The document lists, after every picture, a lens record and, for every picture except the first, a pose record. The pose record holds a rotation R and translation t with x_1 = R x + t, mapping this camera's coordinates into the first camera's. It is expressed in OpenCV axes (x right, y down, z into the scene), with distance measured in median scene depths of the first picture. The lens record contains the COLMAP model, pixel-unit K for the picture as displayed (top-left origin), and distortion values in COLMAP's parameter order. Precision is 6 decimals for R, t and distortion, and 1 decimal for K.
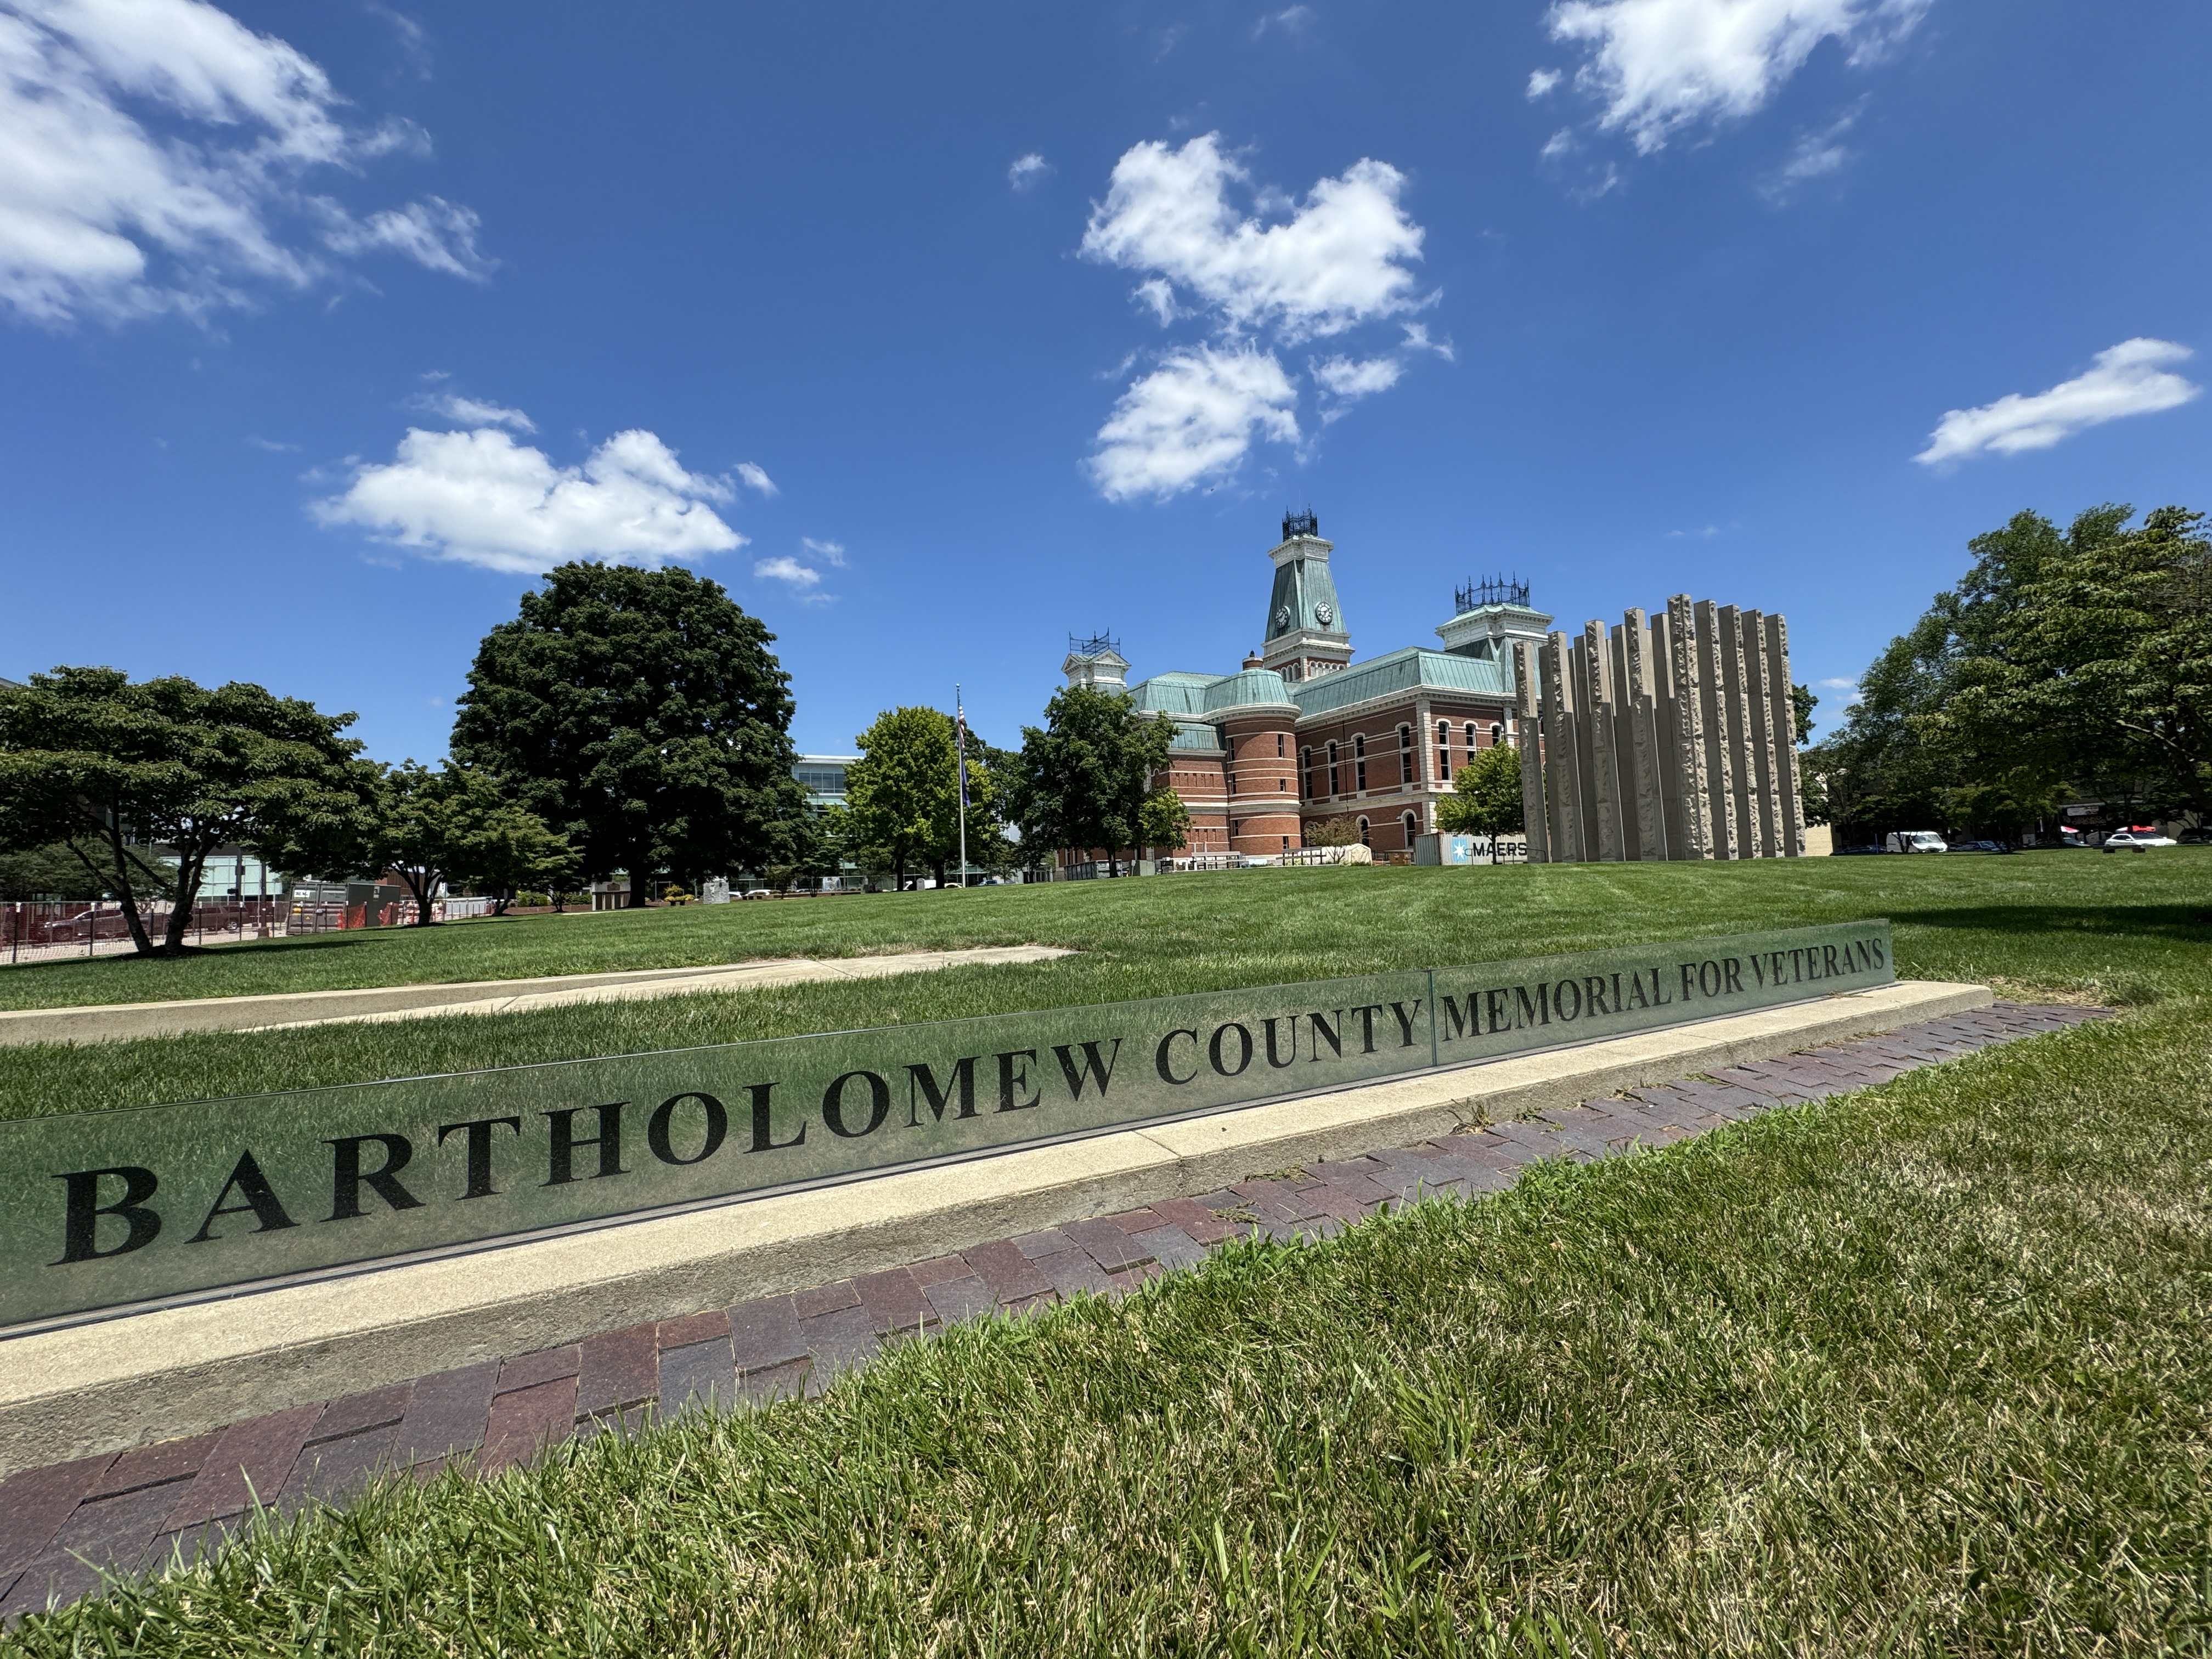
lens RADIAL K [[884.5, 0, 1108.9], [0, 884.5, 824.6], [0, 0, 1]] dist [0.001961, 0.000054]
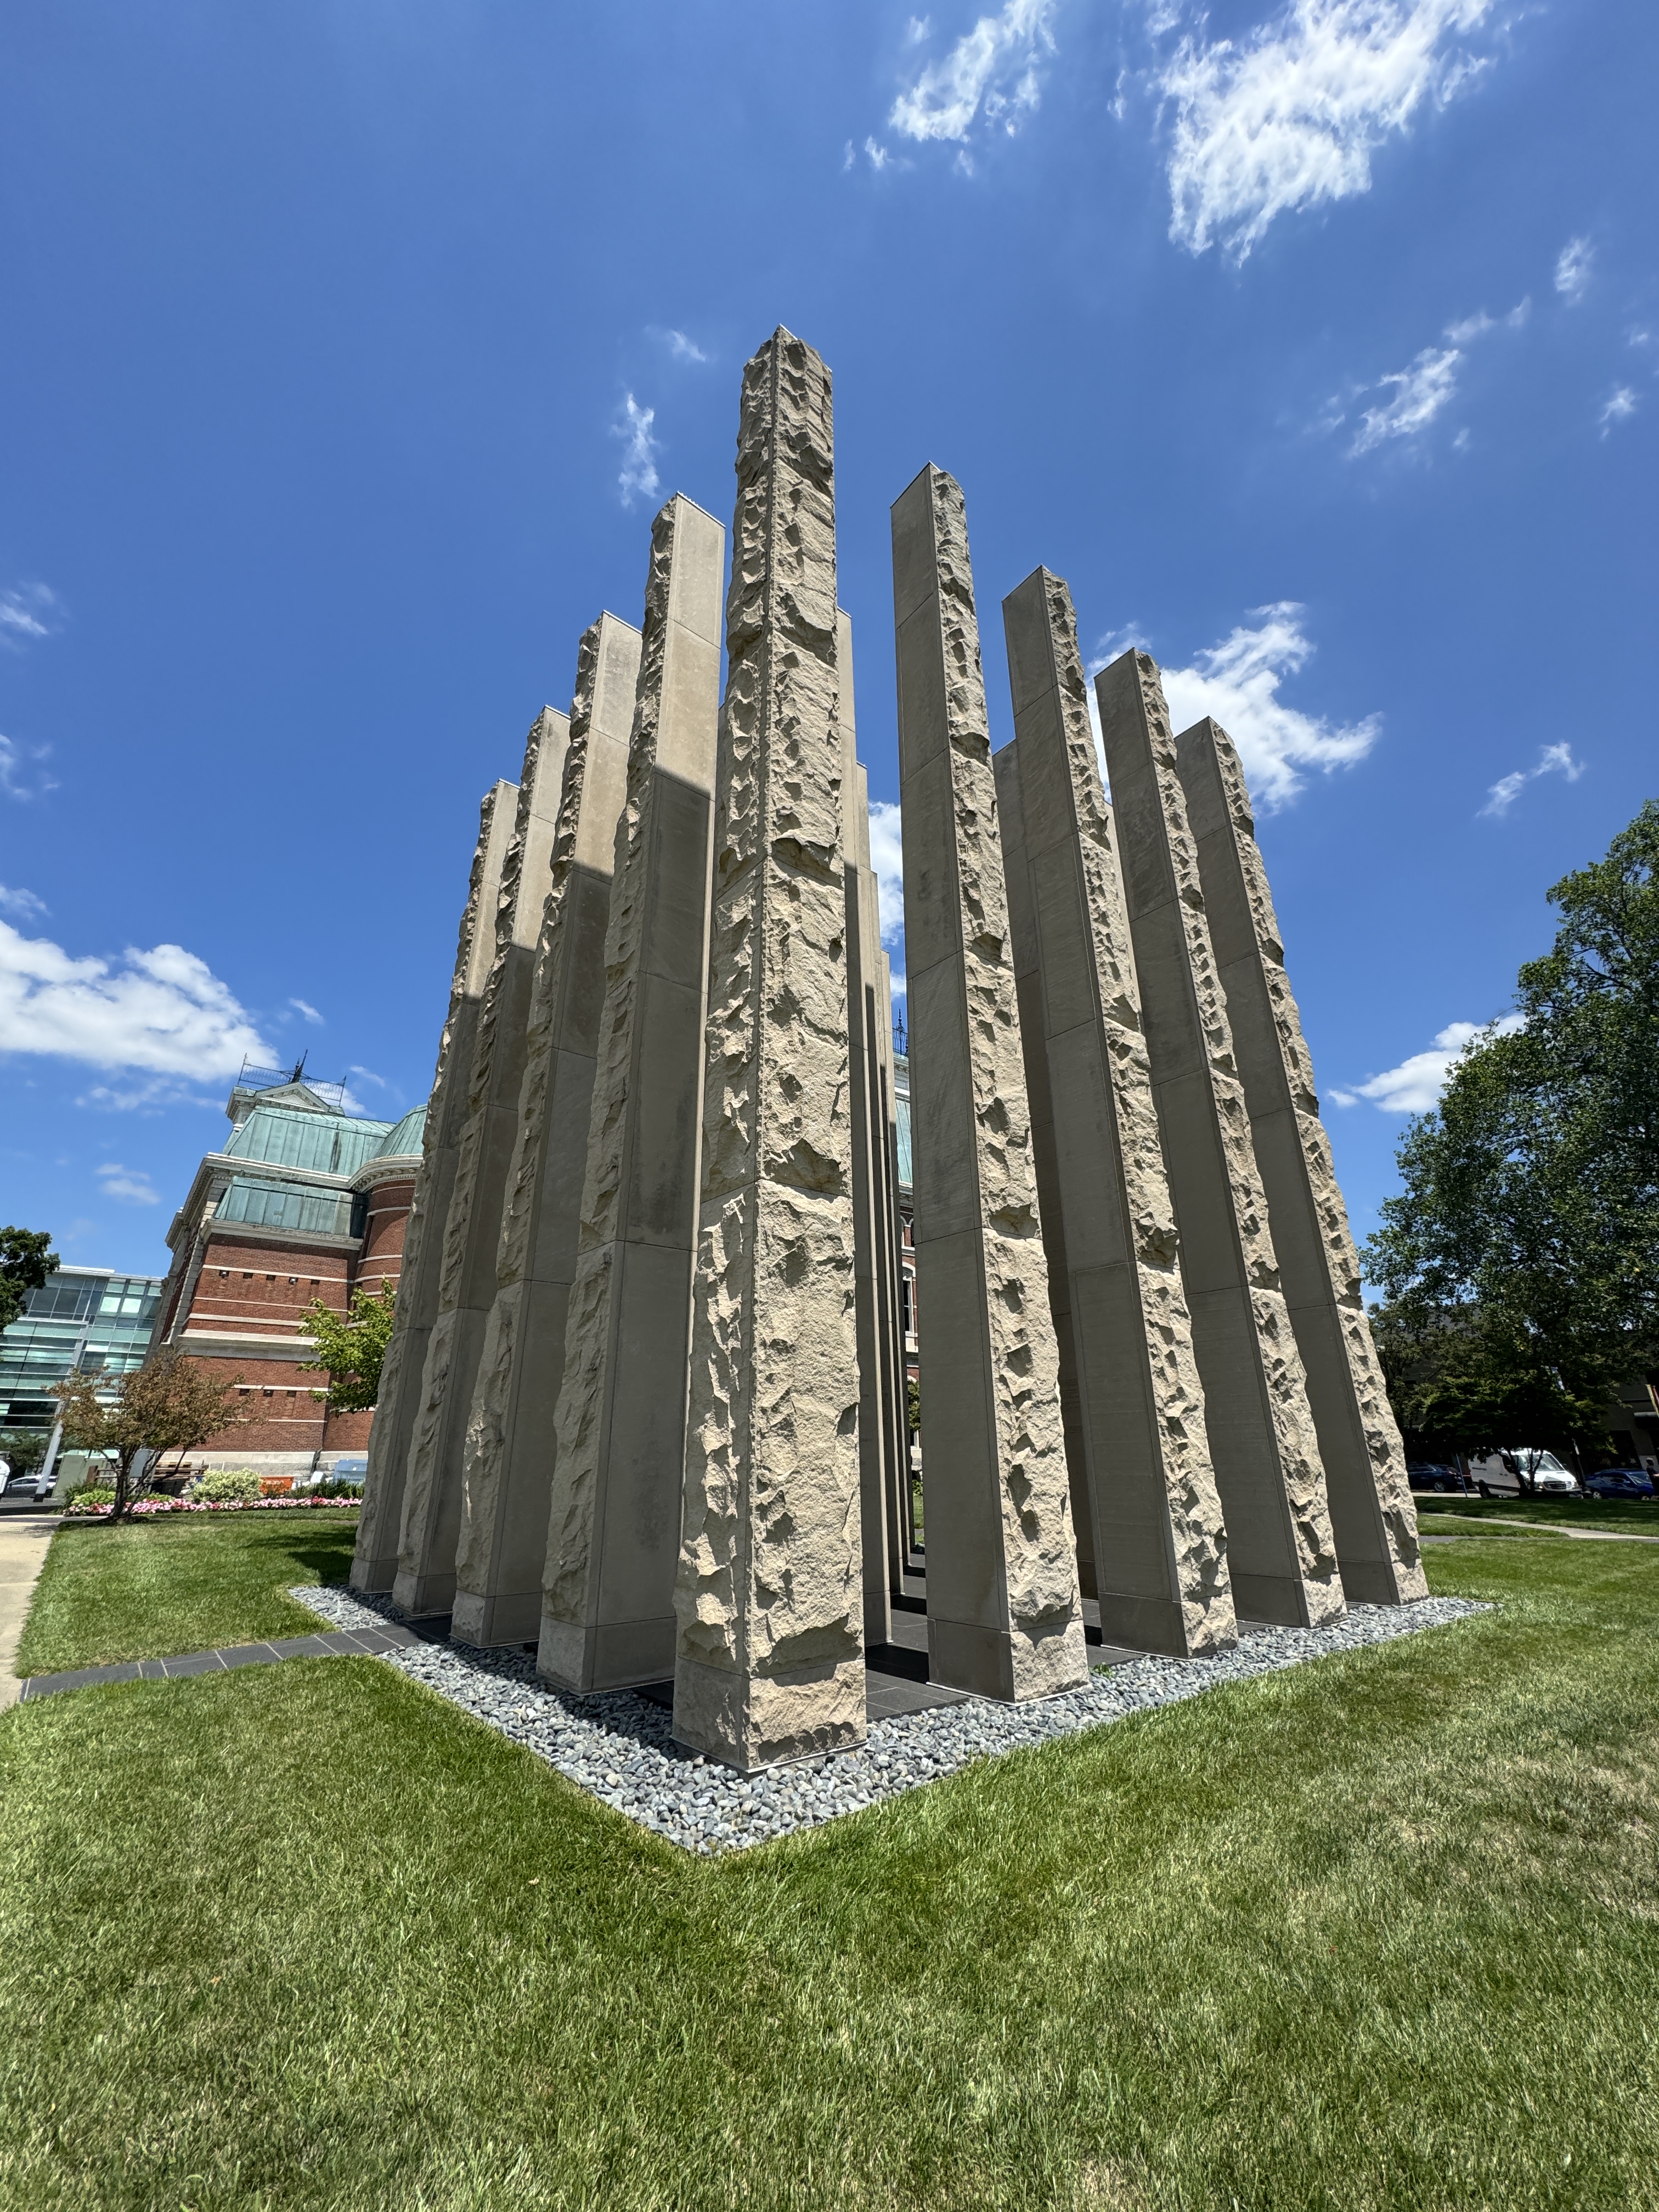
lens RADIAL K [[884.5, 0, 824.6], [0, 884.5, 1107.2], [0, 0, 1]] dist [0.001961, 0.000054]
pose [[0.983293, 0.094583, 0.155529, 0.609908], [-0.041244, 0.947952, -0.315731, -0.002580], [-0.177296, 0.304041, 0.936015, 0.805129]]
